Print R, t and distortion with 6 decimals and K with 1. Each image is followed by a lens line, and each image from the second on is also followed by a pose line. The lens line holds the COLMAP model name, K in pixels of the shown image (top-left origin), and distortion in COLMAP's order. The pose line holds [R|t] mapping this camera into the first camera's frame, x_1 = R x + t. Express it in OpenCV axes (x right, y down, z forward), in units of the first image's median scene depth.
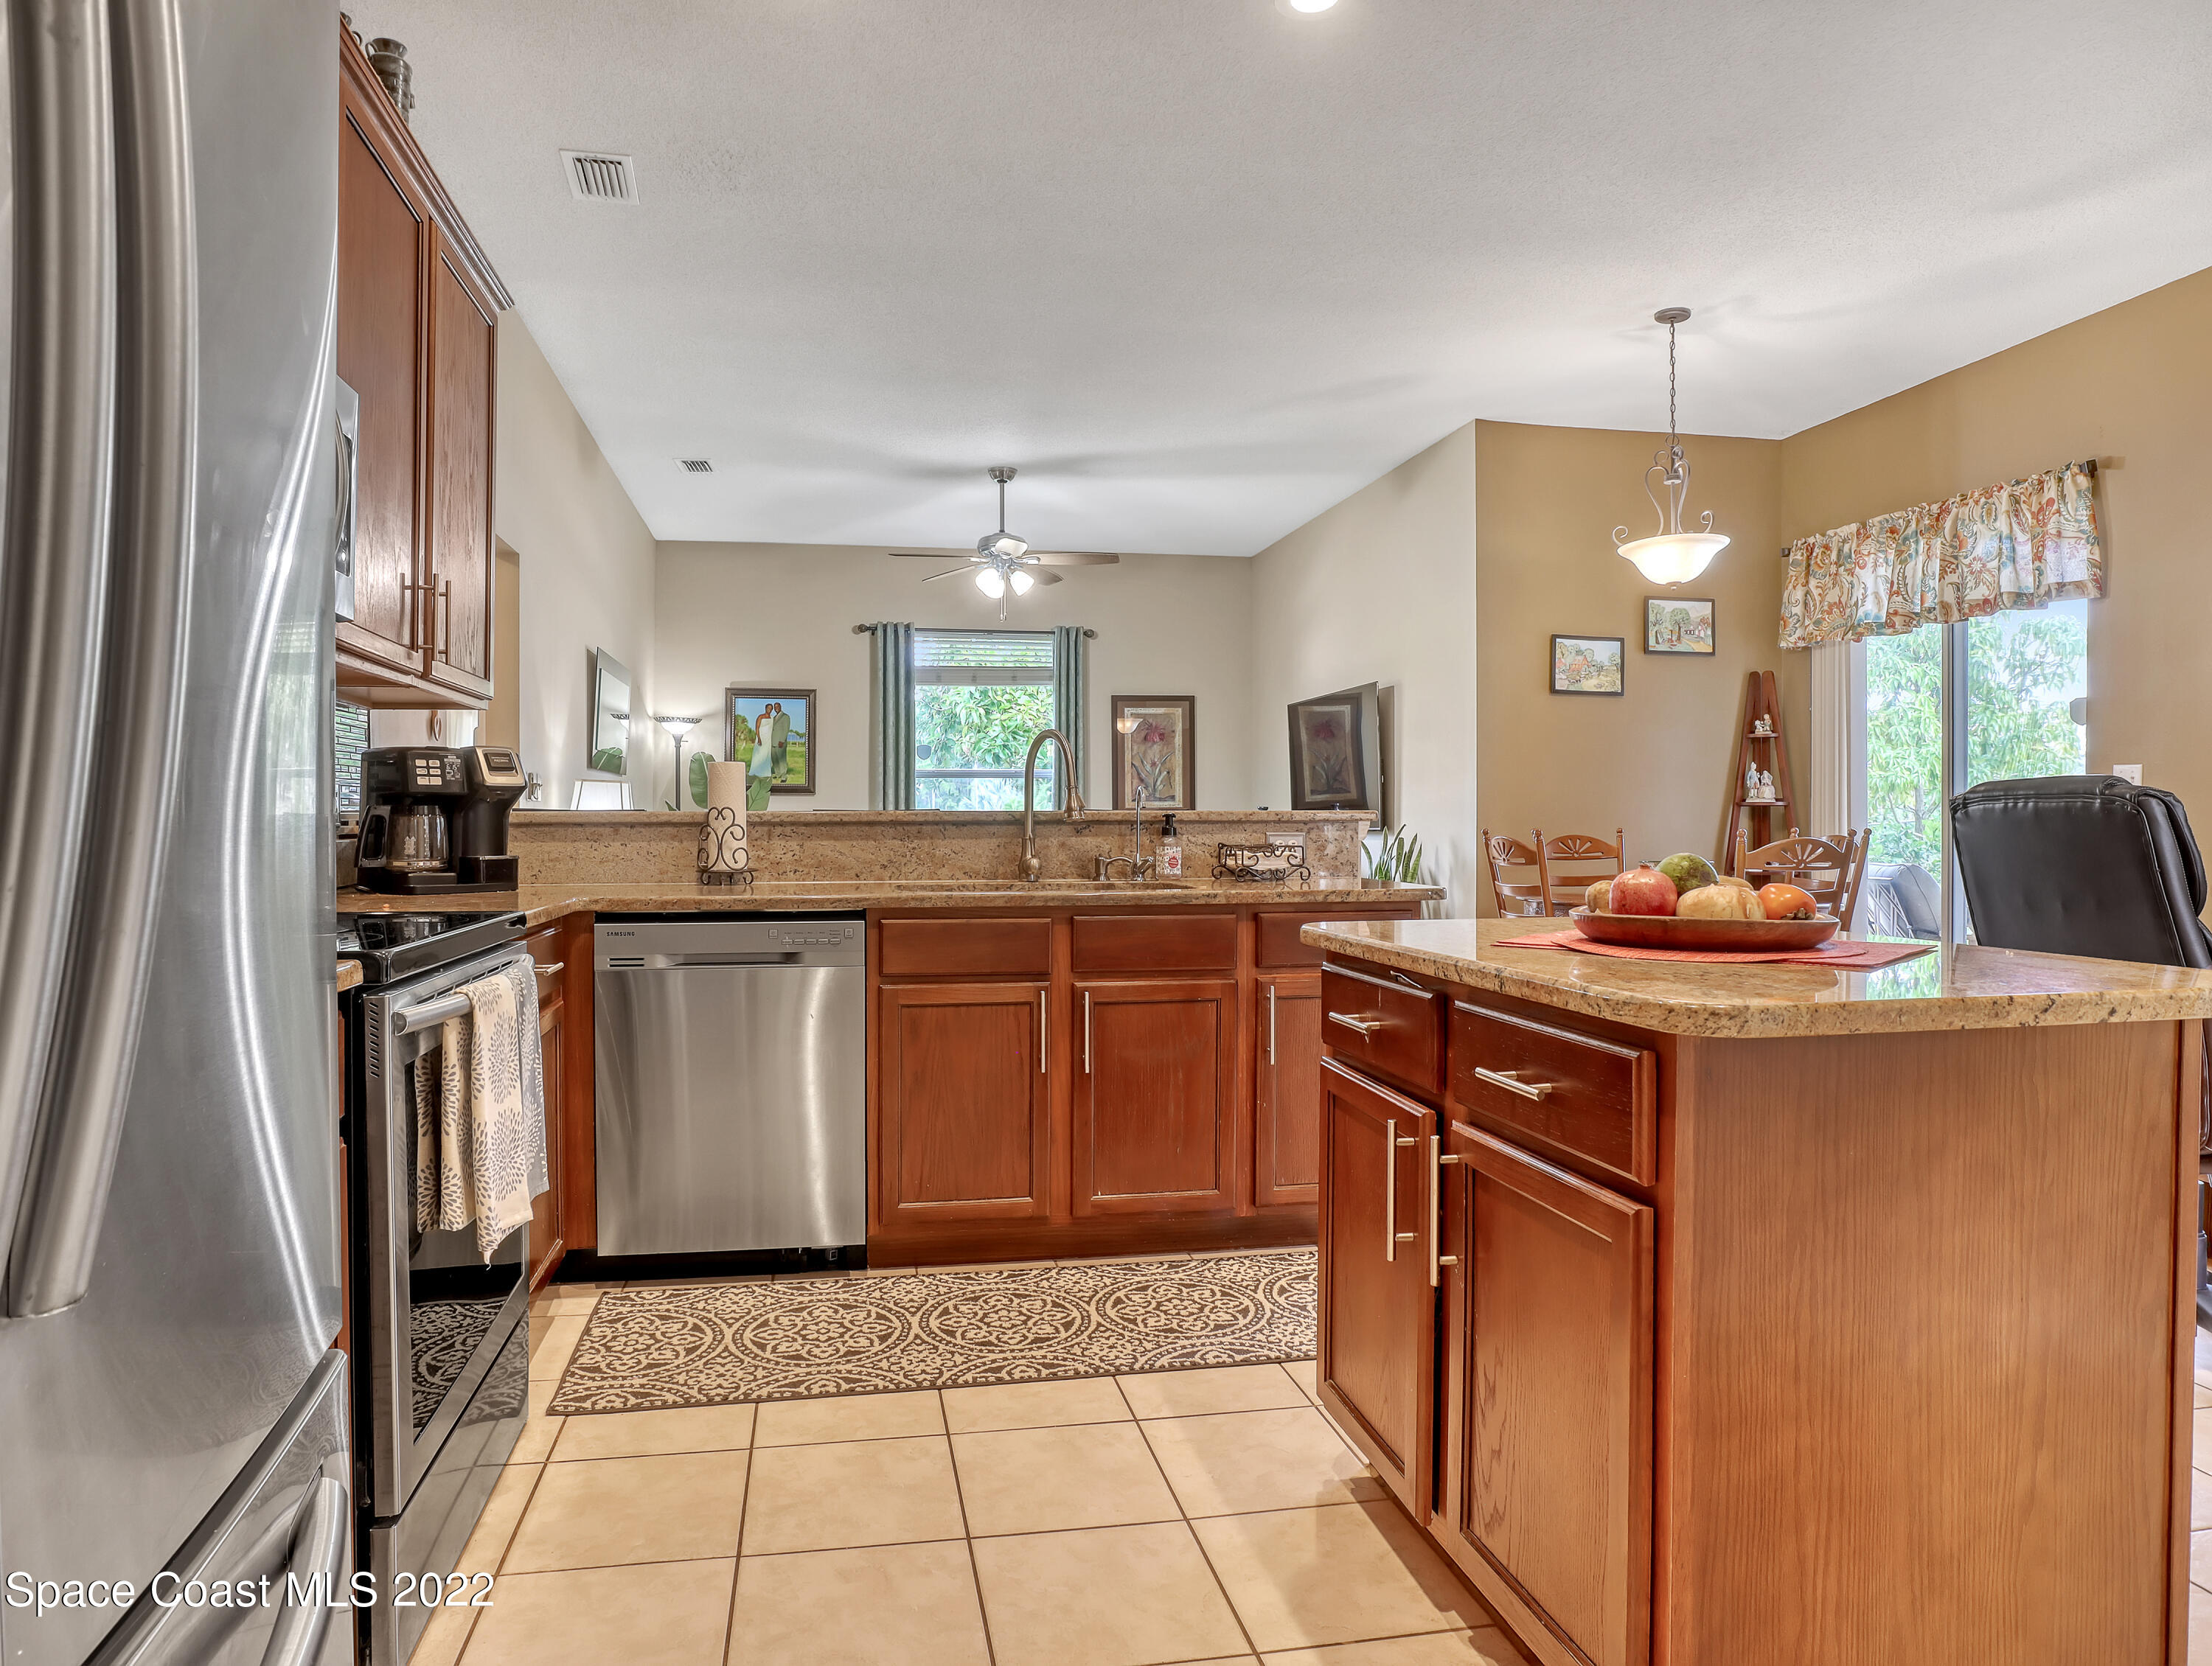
lens RADIAL K [[1308.4, 0, 1091.7], [0, 1308.4, 829.5], [0, 0, 1]] dist [-0.043490, 0.010998]
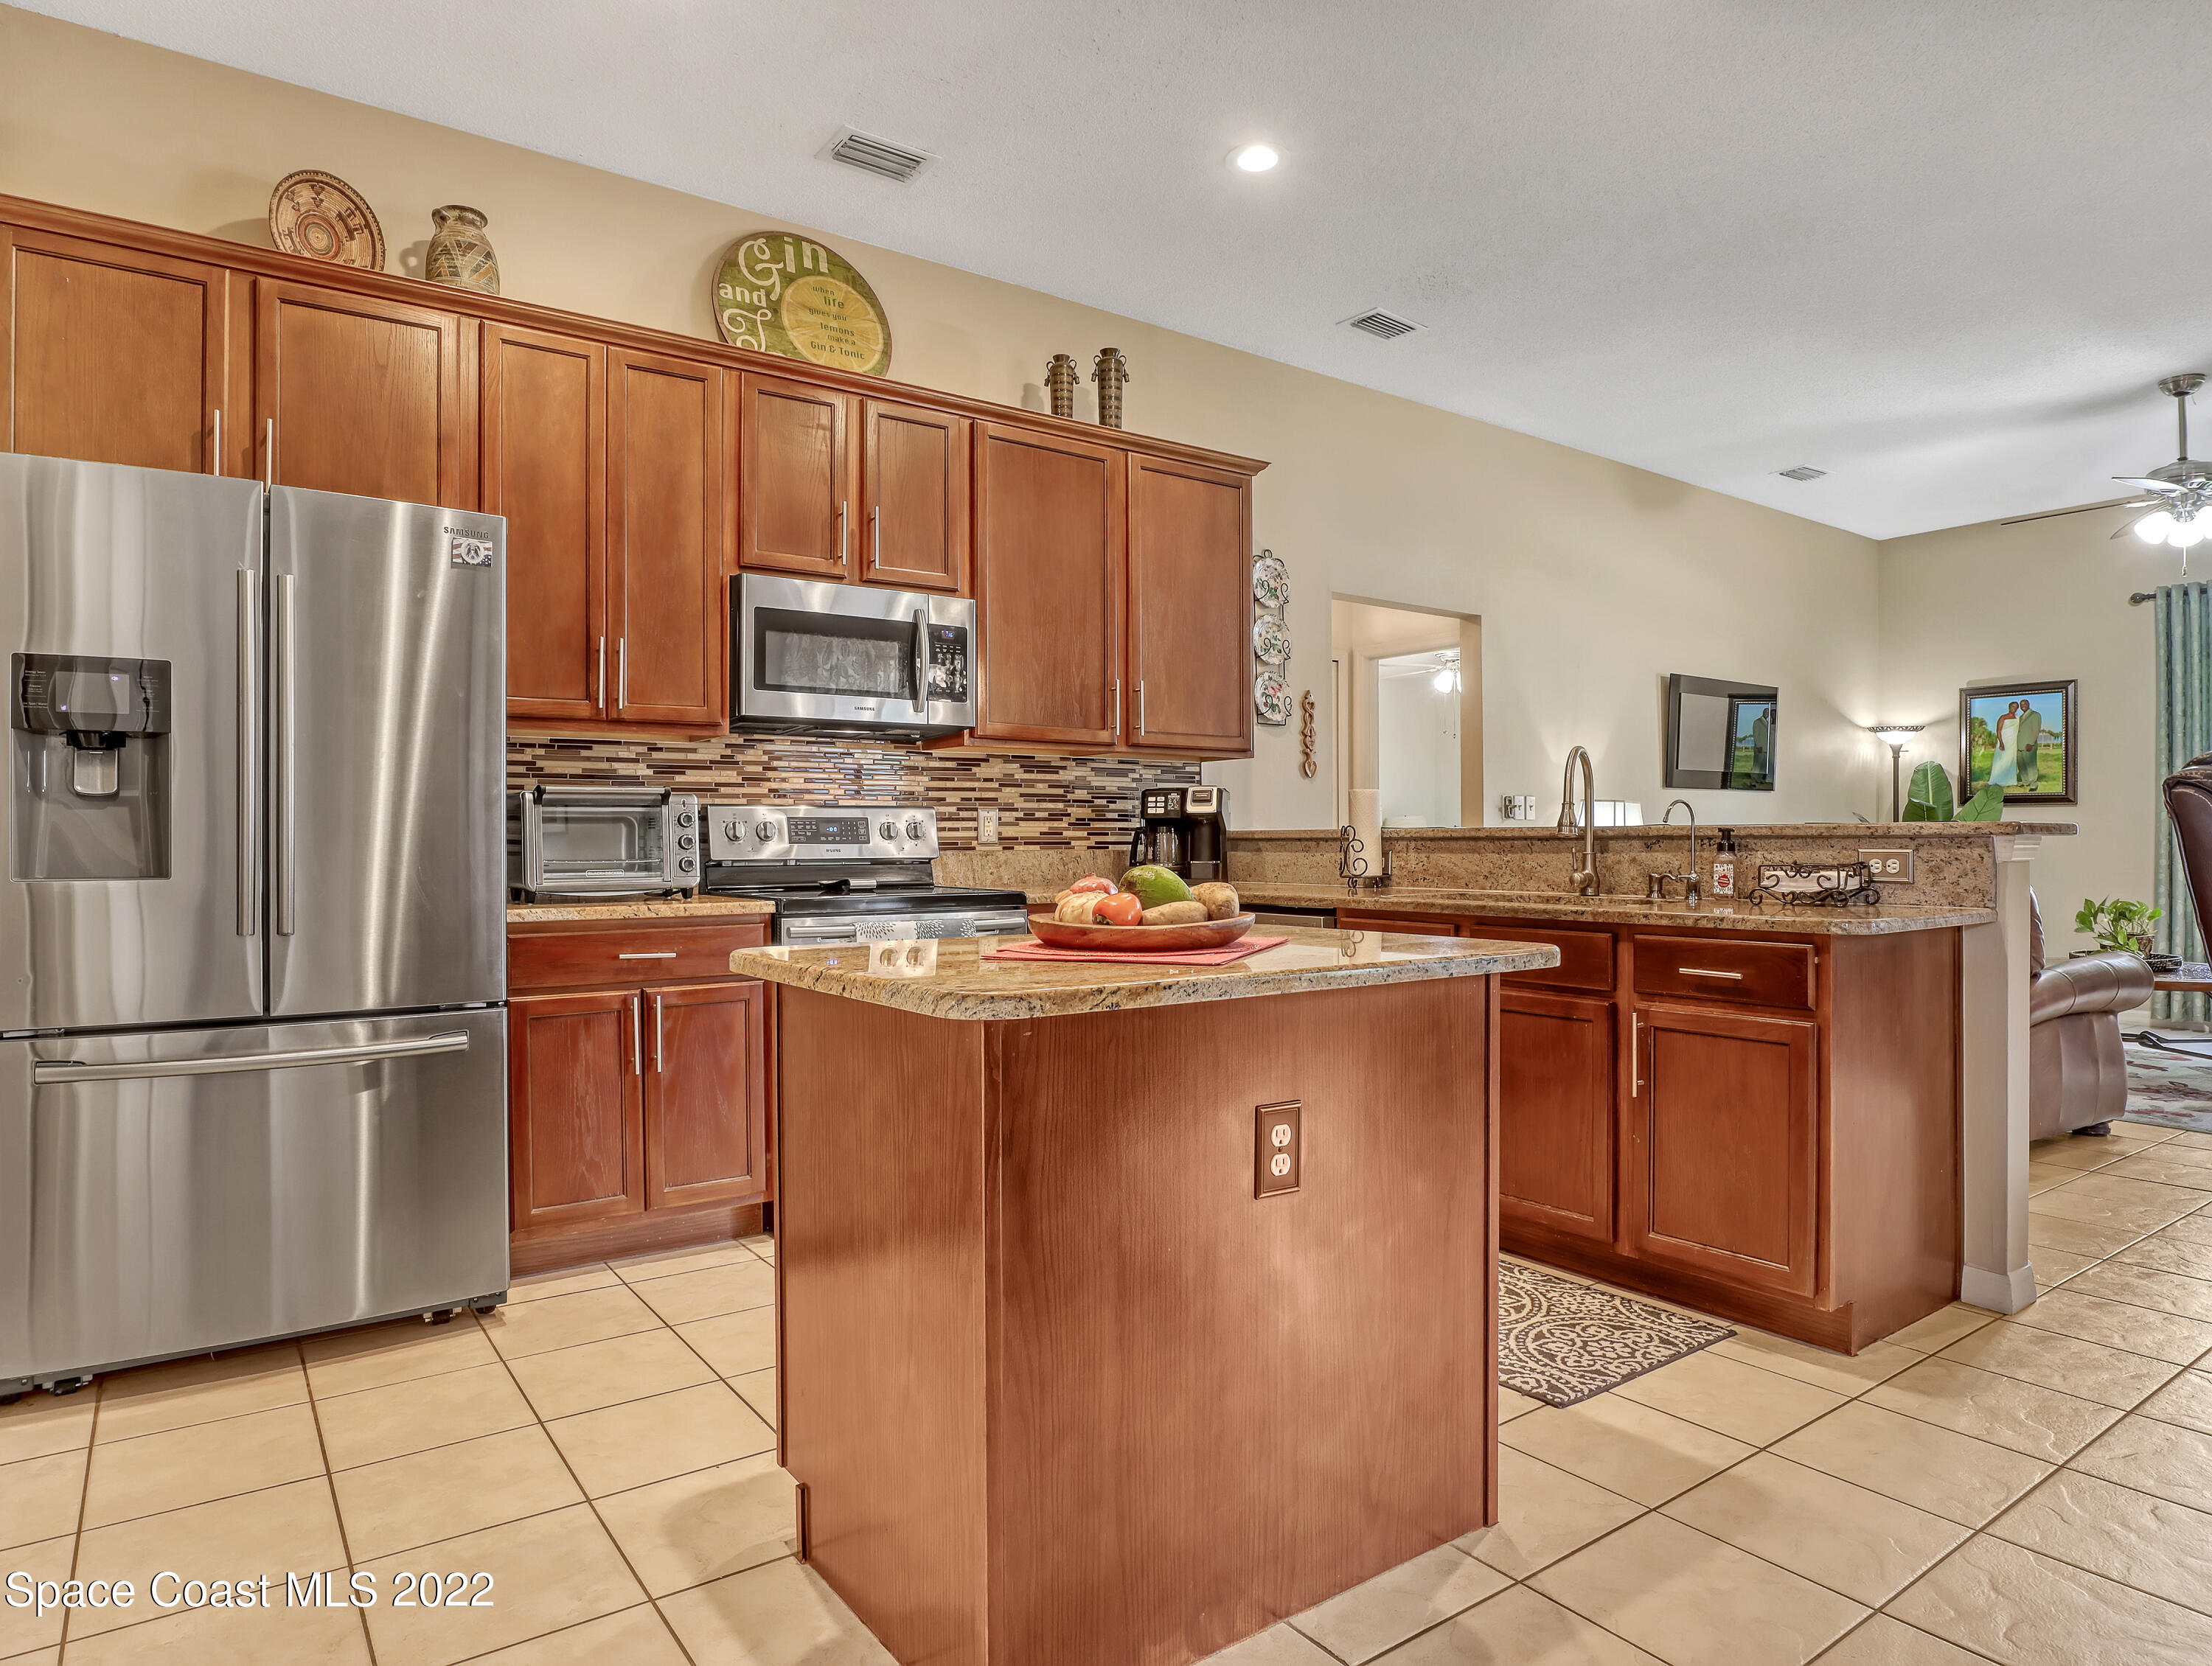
lens RADIAL K [[1308.4, 0, 1114.2], [0, 1308.4, 835.4], [0, 0, 1]] dist [-0.043490, 0.010998]
pose [[0.418327, -0.002311, -0.908293, 0.648190], [-0.004485, 0.999979, -0.004610, -0.000703], [0.908285, 0.006002, 0.418308, 0.216546]]
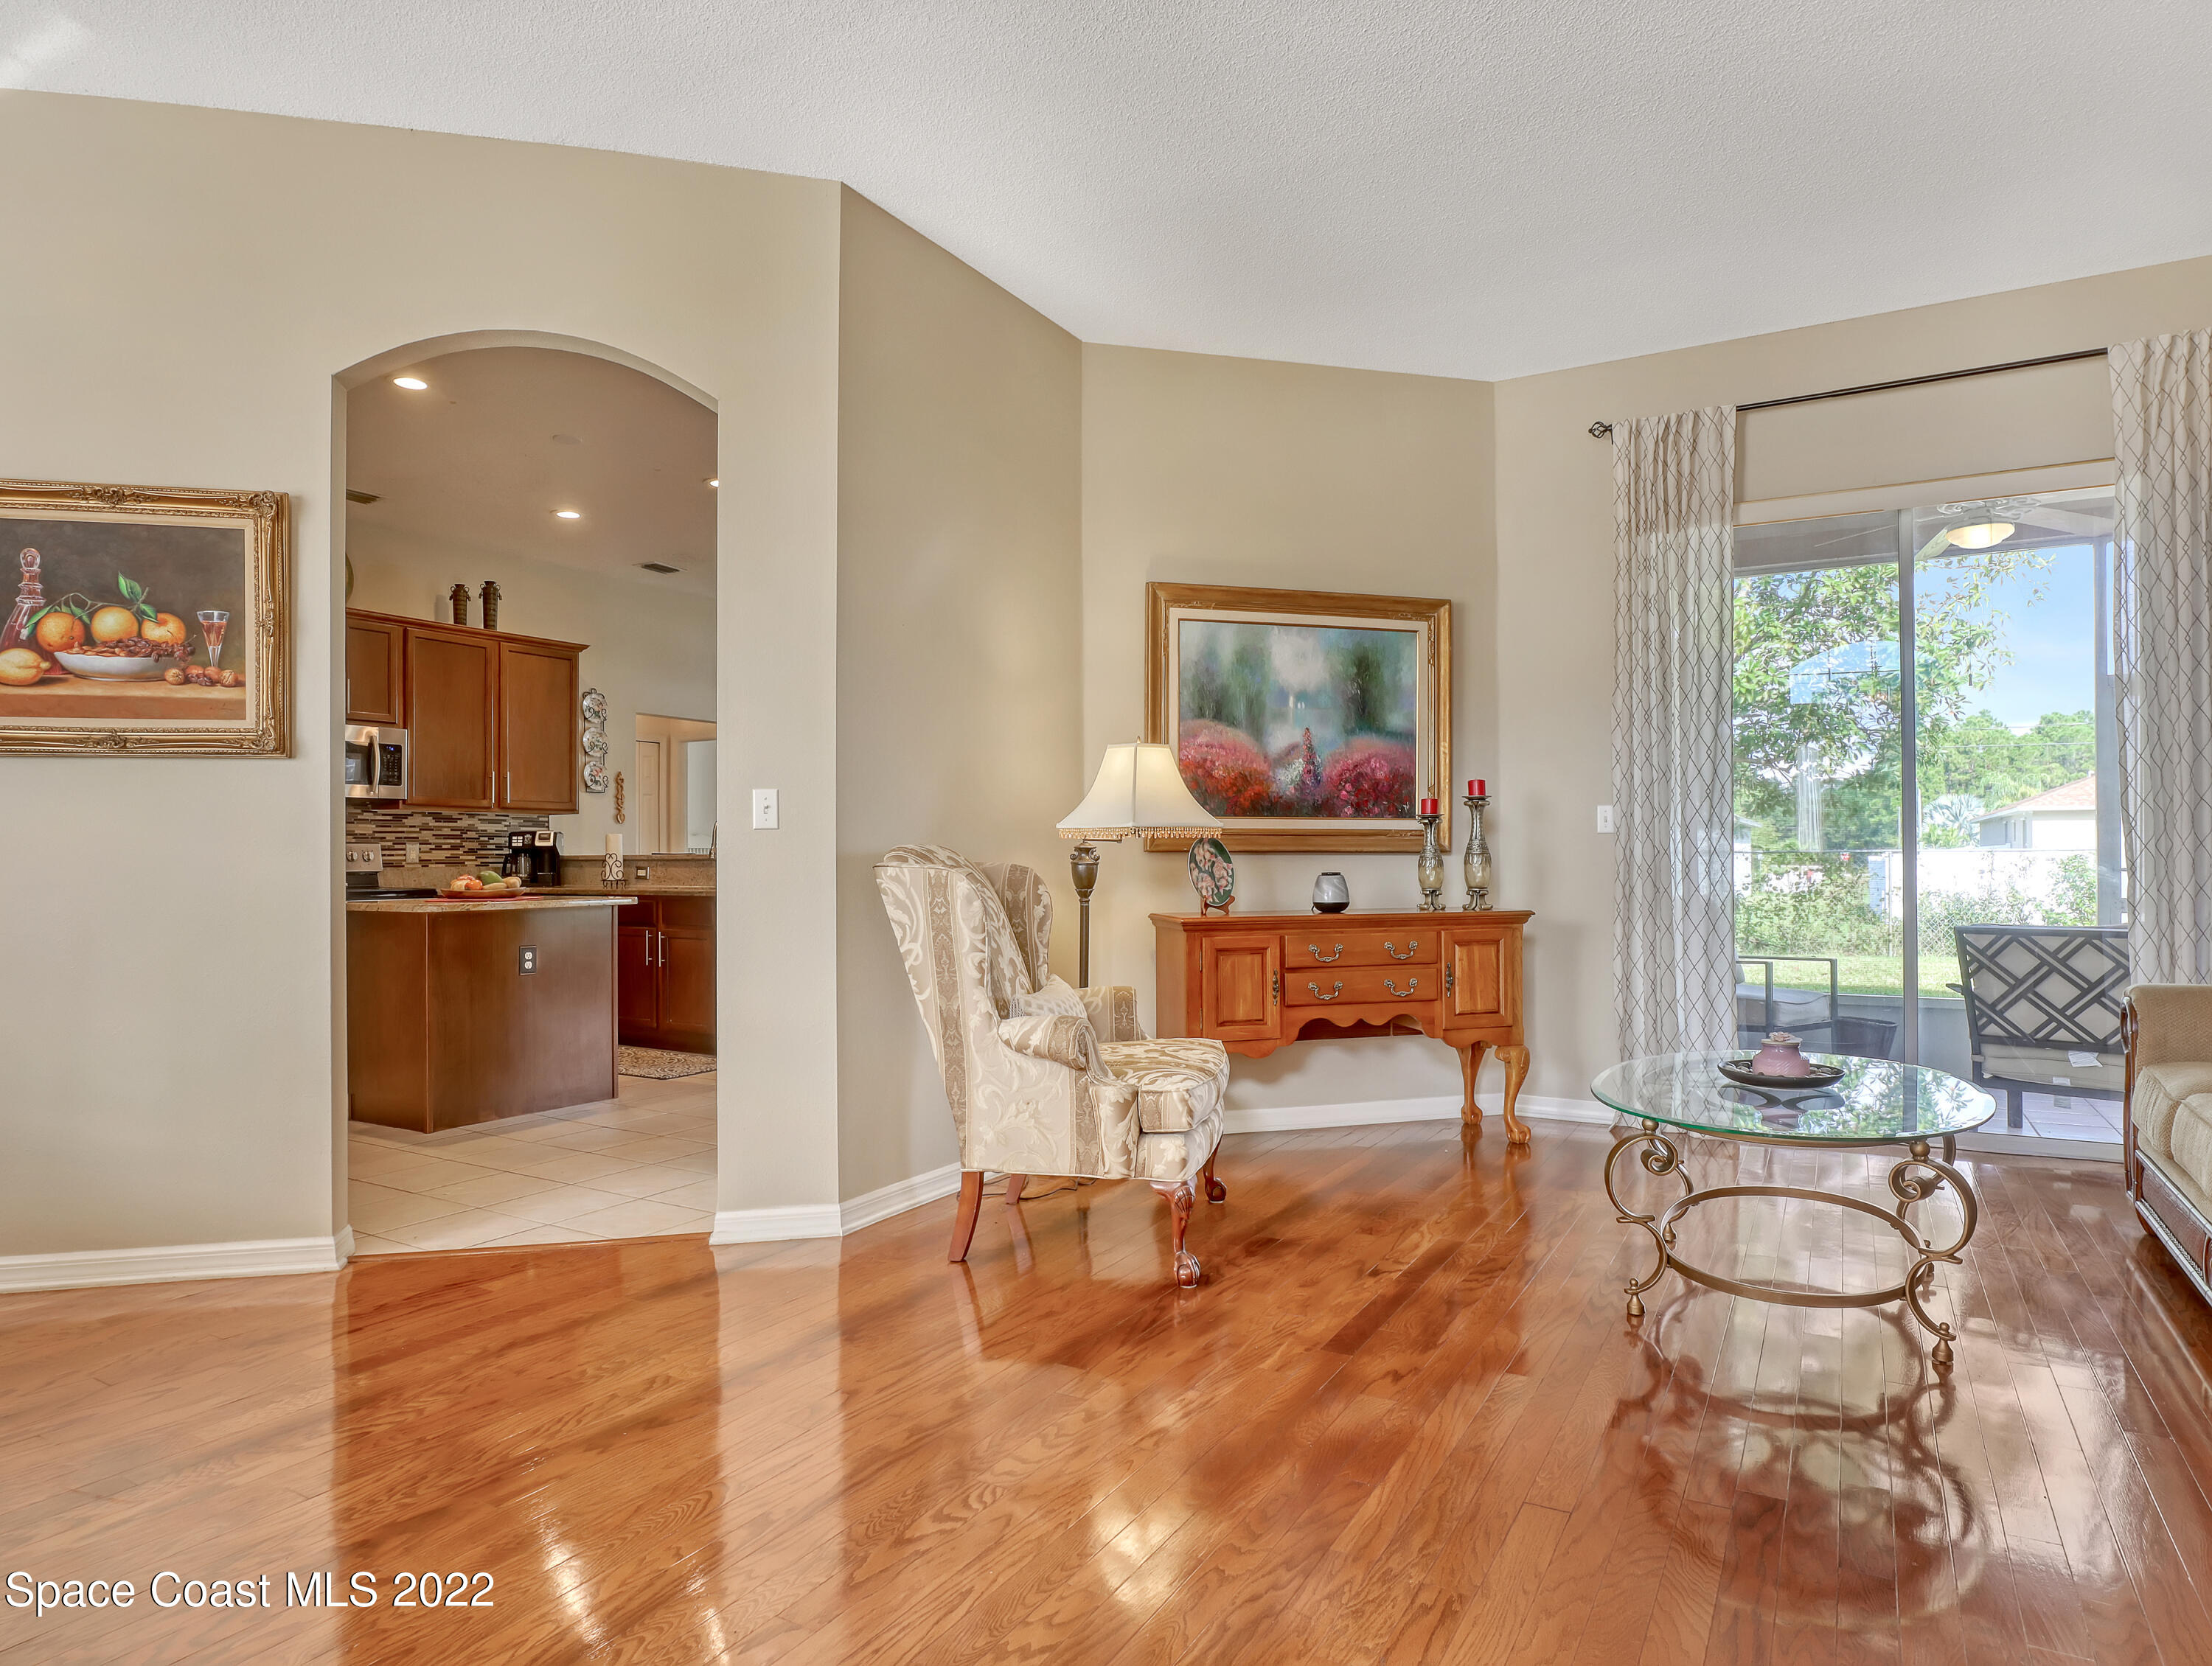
lens RADIAL K [[1308.4, 0, 1102.2], [0, 1308.4, 836.0], [0, 0, 1]] dist [-0.043490, 0.010998]
pose [[0.747773, -0.012120, -0.663843, 1.643082], [-0.000123, 0.999831, -0.018393, -0.003899], [0.663954, 0.013836, 0.747645, -0.175471]]
